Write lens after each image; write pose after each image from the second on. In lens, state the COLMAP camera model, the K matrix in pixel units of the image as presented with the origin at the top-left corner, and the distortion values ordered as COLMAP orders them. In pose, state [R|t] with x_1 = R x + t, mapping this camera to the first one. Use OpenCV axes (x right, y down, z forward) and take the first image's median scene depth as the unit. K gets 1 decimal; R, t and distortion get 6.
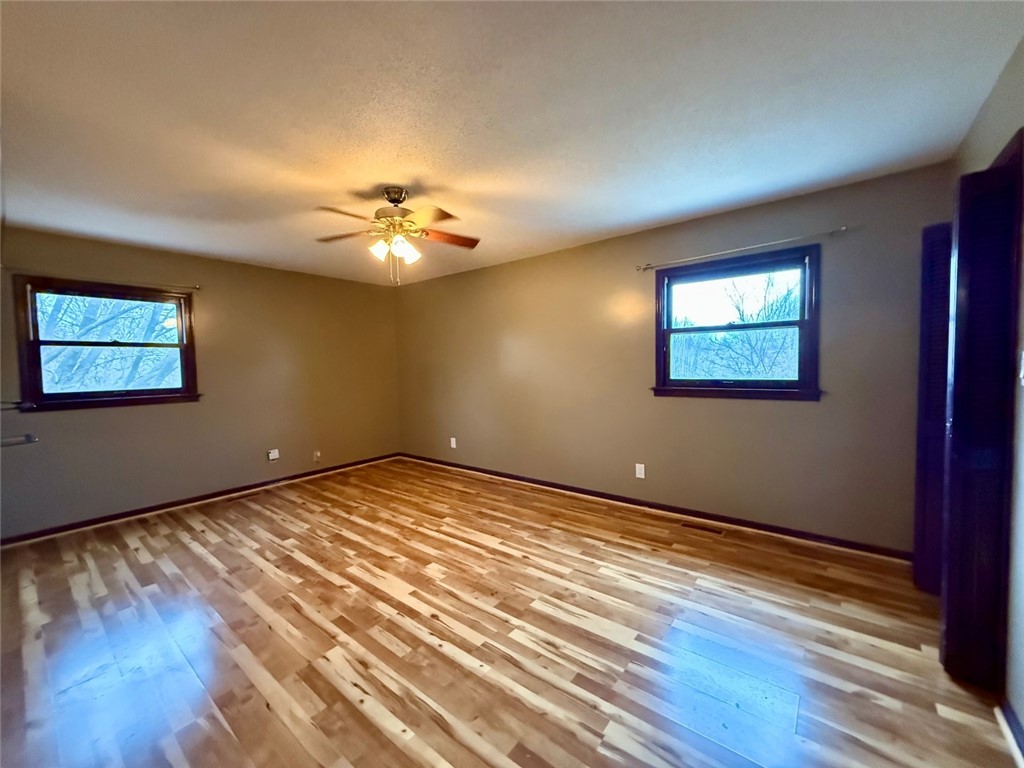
lens RADIAL K [[407.1, 0, 513.1], [0, 407.1, 384.2], [0, 0, 1]] dist [-0.000243, 0.000253]
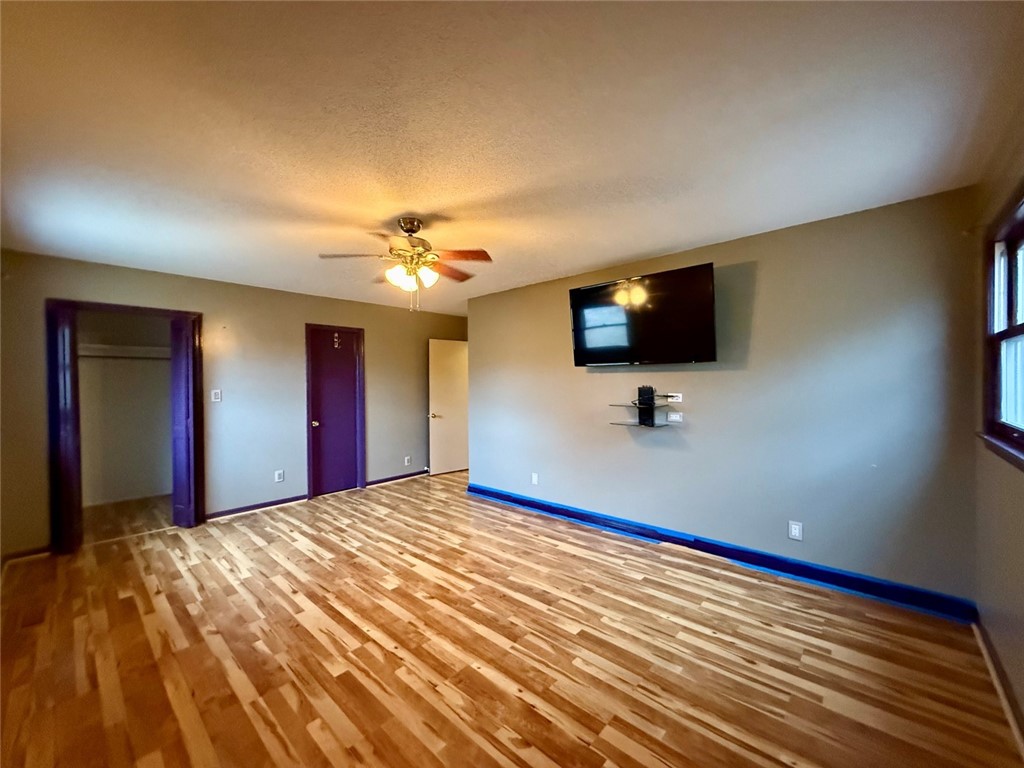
lens RADIAL K [[407.1, 0, 510.9], [0, 407.1, 390.2], [0, 0, 1]] dist [-0.000243, 0.000253]
pose [[-0.997498, 0.030121, 0.063960, -0.573976], [0.034469, 0.997090, 0.068001, -0.104331], [-0.061726, 0.070035, -0.995633, 1.954424]]
